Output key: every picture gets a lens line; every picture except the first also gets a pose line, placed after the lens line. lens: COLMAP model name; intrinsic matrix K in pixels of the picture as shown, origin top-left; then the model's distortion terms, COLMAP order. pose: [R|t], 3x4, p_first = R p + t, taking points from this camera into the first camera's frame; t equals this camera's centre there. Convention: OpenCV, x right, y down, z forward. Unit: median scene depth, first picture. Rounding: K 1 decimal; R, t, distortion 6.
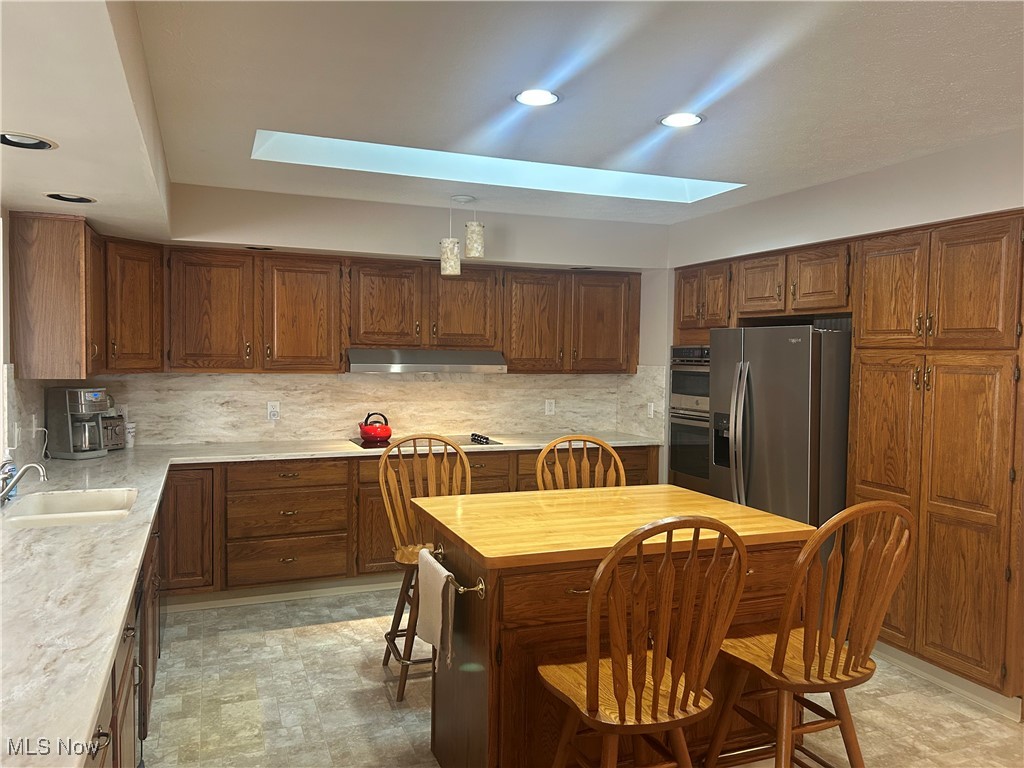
lens RADIAL K [[769.9, 0, 503.1], [0, 769.9, 386.4], [0, 0, 1]] dist [0.055481, -0.054777]
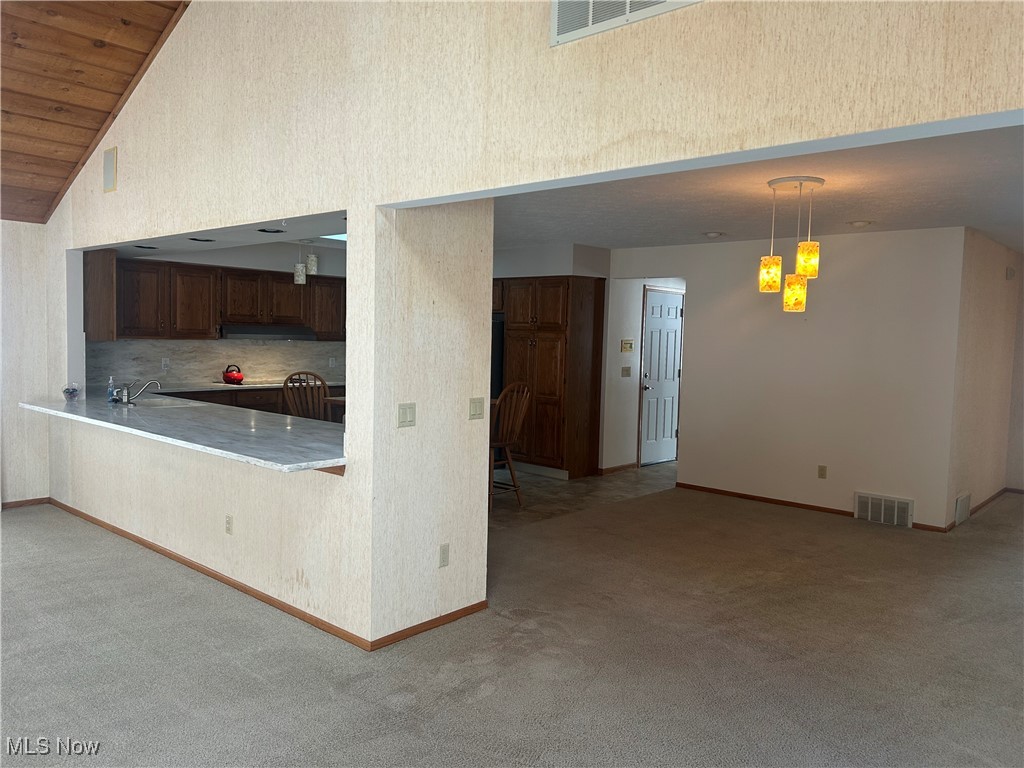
lens RADIAL K [[769.9, 0, 501.6], [0, 769.9, 386.6], [0, 0, 1]] dist [0.055481, -0.054777]
pose [[0.897588, -0.020627, 0.440353, -0.396621], [0.004687, 0.999295, 0.037256, 0.023655], [-0.440811, -0.031377, 0.897051, -0.725086]]
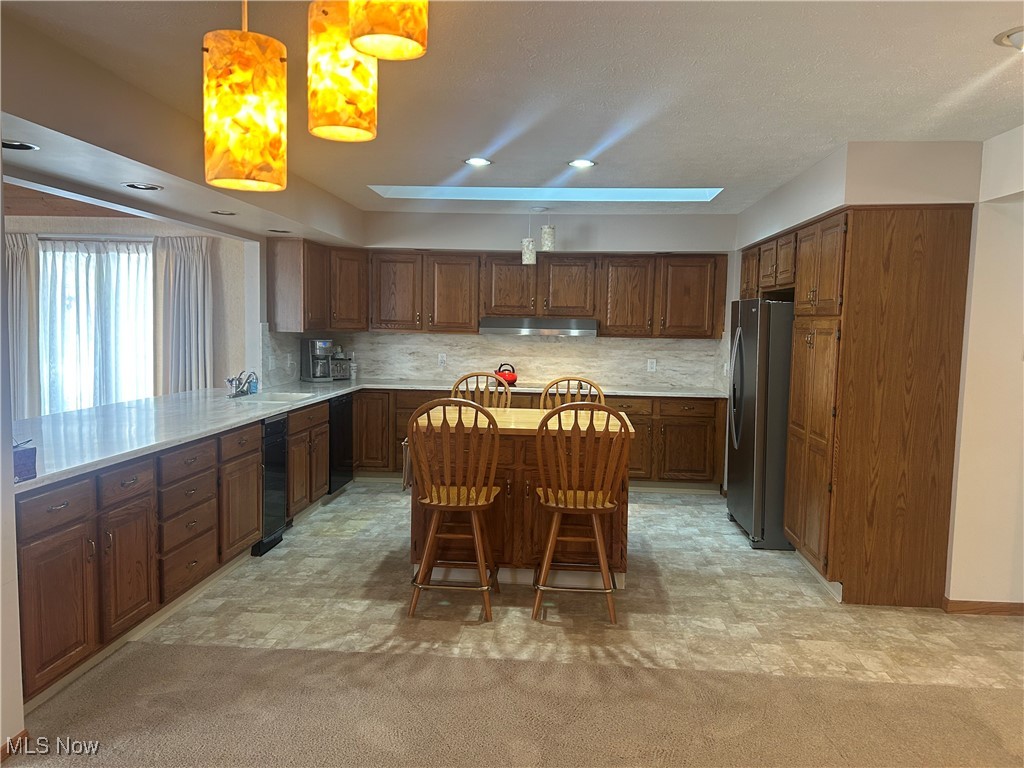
lens RADIAL K [[769.9, 0, 516.6], [0, 769.9, 387.3], [0, 0, 1]] dist [0.055481, -0.054777]
pose [[0.901033, 0.042346, -0.431679, 0.482754], [-0.028666, 0.998861, 0.038149, 0.025269], [0.432803, -0.021999, 0.901220, -0.263761]]
